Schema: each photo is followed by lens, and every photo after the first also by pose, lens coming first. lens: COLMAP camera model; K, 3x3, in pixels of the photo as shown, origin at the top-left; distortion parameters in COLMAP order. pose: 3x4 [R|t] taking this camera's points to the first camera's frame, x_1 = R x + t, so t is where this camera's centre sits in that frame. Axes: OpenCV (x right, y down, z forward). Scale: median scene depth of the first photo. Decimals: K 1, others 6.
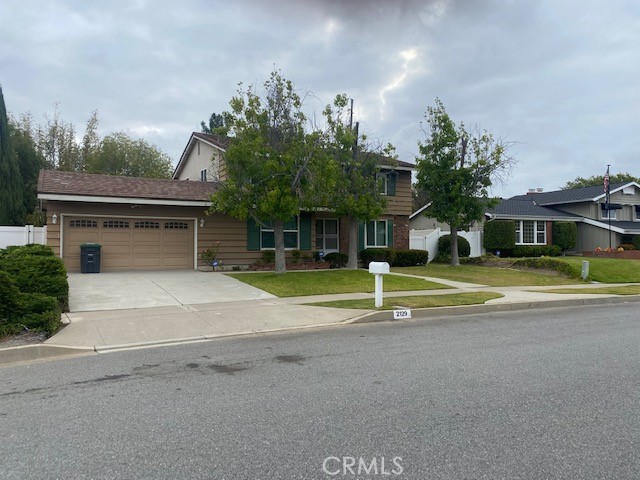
lens RADIAL K [[485.4, 0, 320.5], [0, 485.4, 242.8], [0, 0, 1]] dist [0.035384, -0.040278]
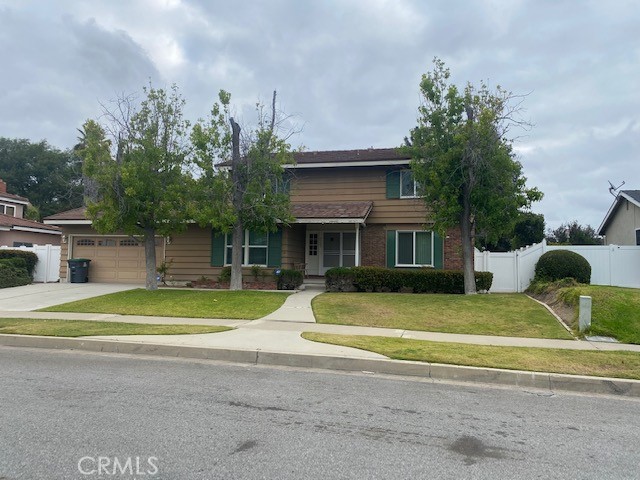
lens RADIAL K [[485.4, 0, 320.4], [0, 485.4, 236.3], [0, 0, 1]] dist [0.035384, -0.040278]
pose [[0.750275, -0.030340, -0.660430, 0.680064], [-0.007293, 0.998506, -0.054157, 0.006324], [0.661086, 0.045449, 0.748932, 0.426993]]
